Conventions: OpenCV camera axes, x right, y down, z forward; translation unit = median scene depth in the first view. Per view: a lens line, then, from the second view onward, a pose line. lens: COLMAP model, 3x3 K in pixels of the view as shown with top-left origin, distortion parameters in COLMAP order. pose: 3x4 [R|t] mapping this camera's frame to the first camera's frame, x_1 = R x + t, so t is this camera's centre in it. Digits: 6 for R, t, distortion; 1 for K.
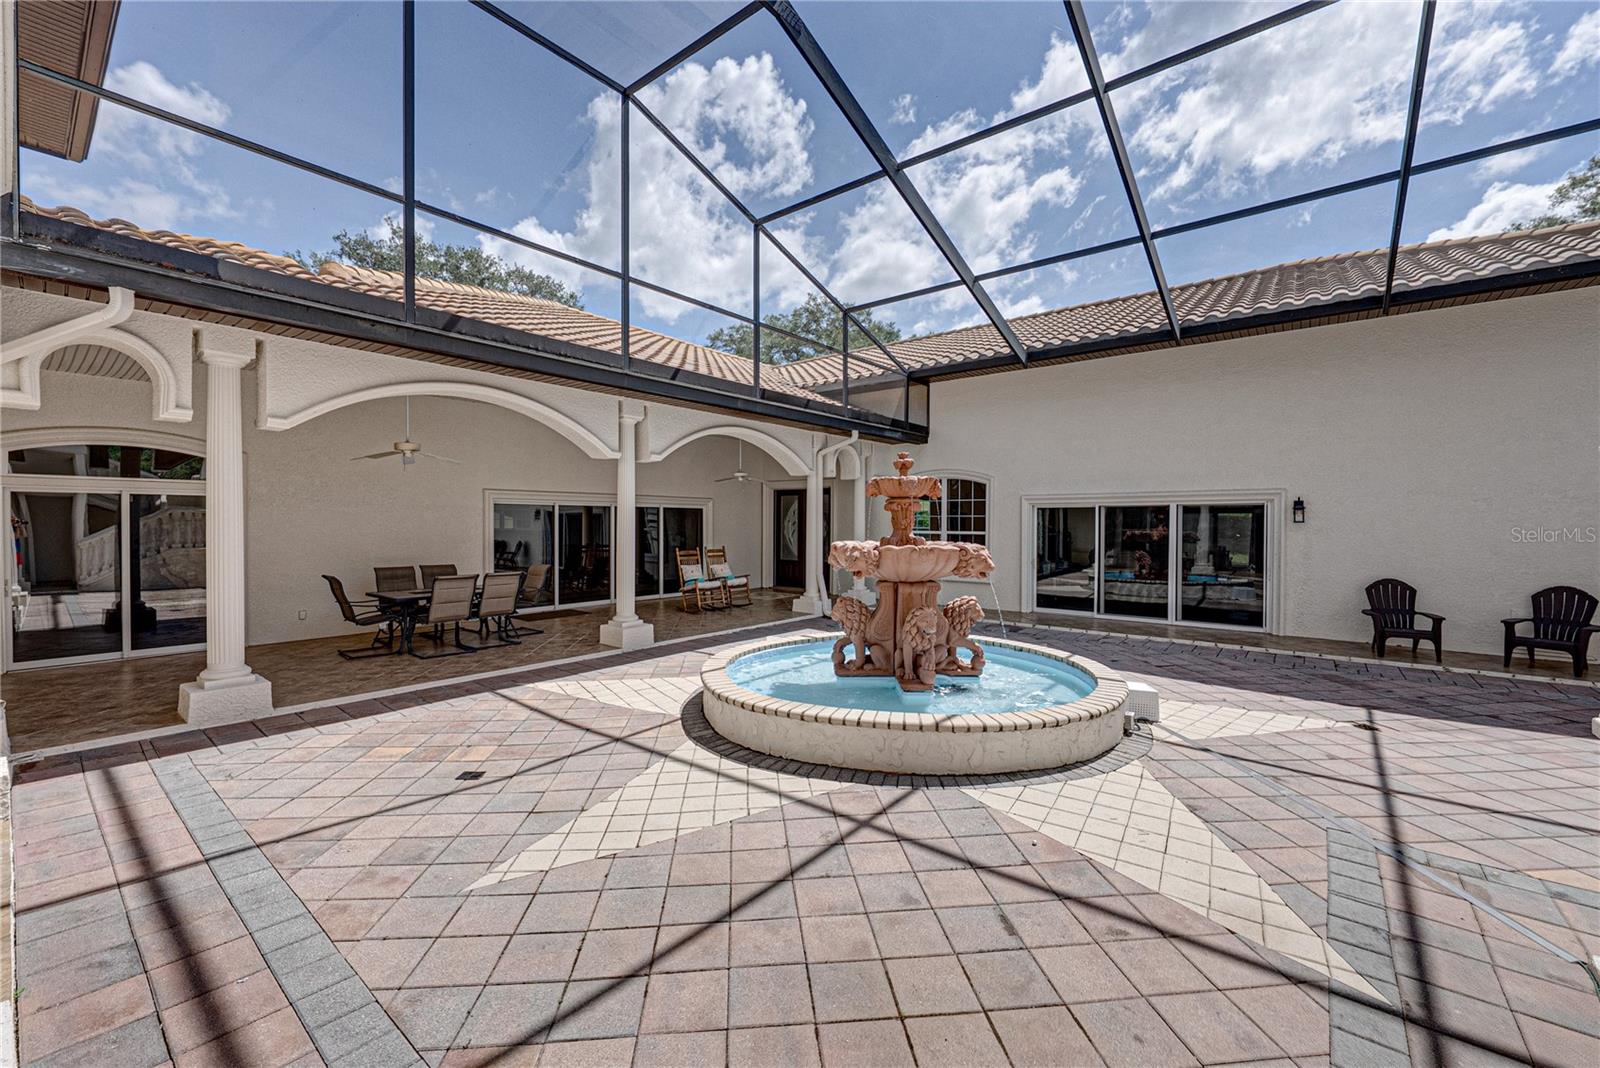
lens RADIAL K [[617.2, 0, 798.0], [0, 617.2, 530.9], [0, 0, 1]] dist [-0.001973, 0.000331]
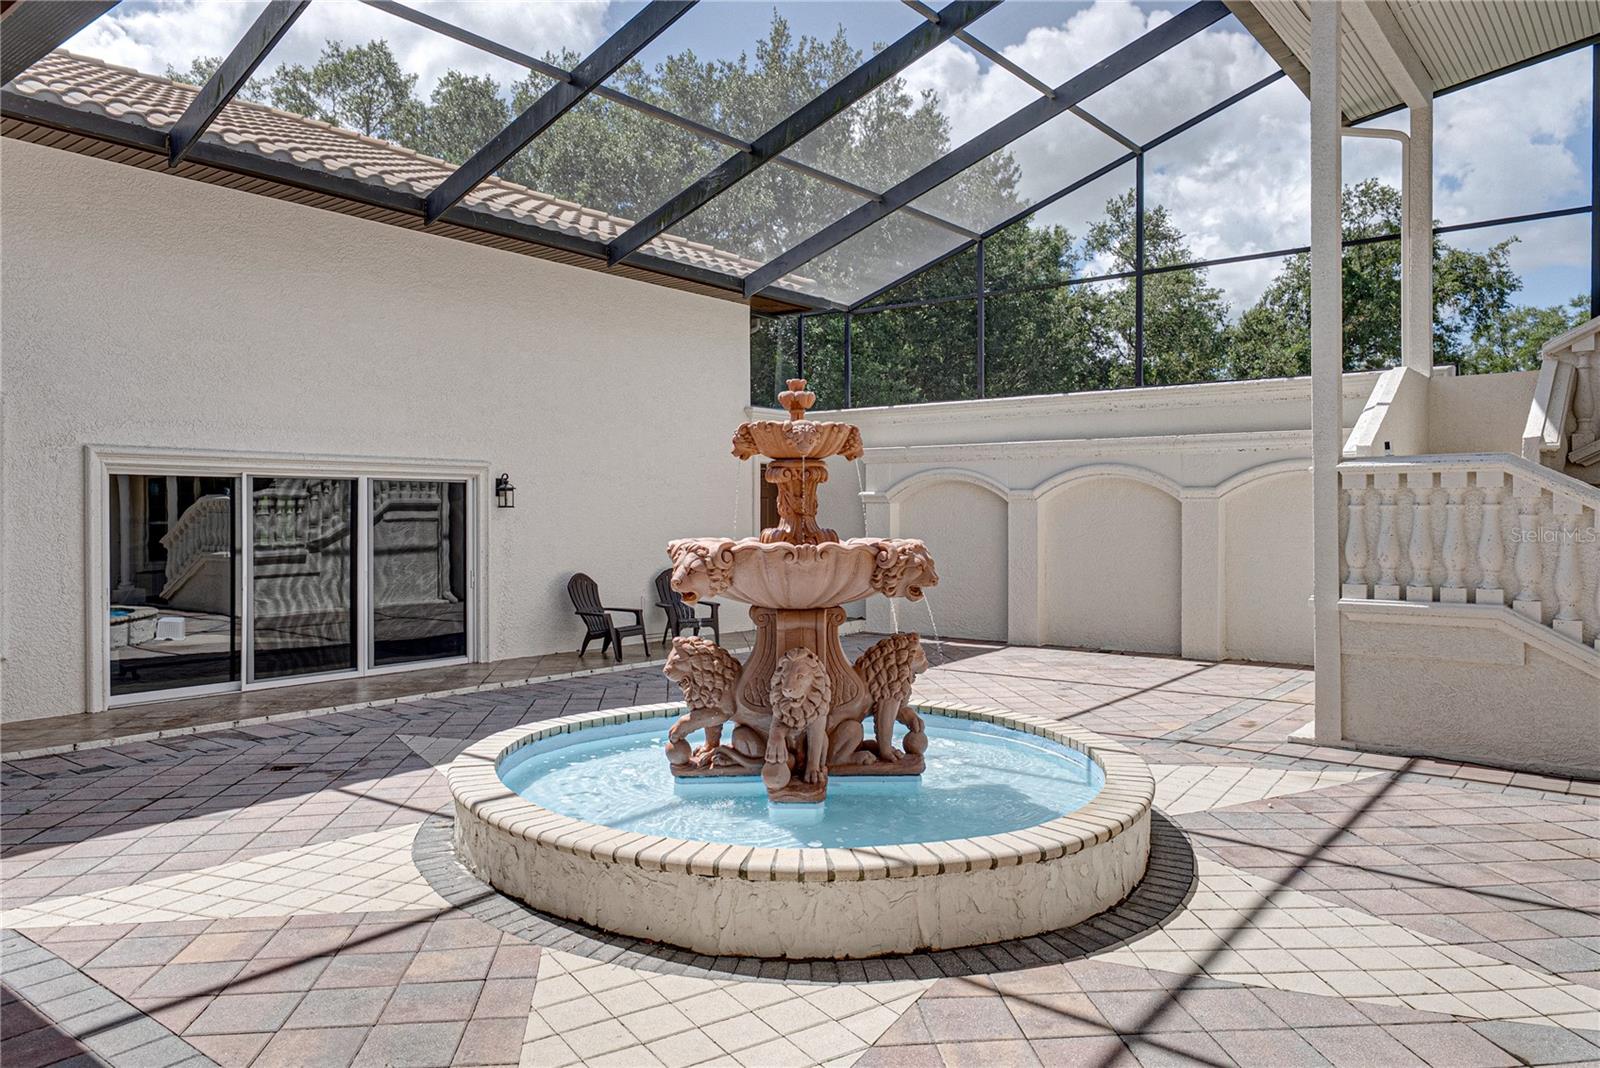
lens RADIAL K [[1122.9, 0, 764.8], [0, 1122.9, 515.4], [0, 0, 1]] dist [0.022700, 0.000225]
pose [[-0.005195, 0.003134, 0.999982, -0.560909], [0.014713, 0.999887, -0.003058, 0.004496], [-0.999878, 0.014697, -0.005240, 0.685466]]
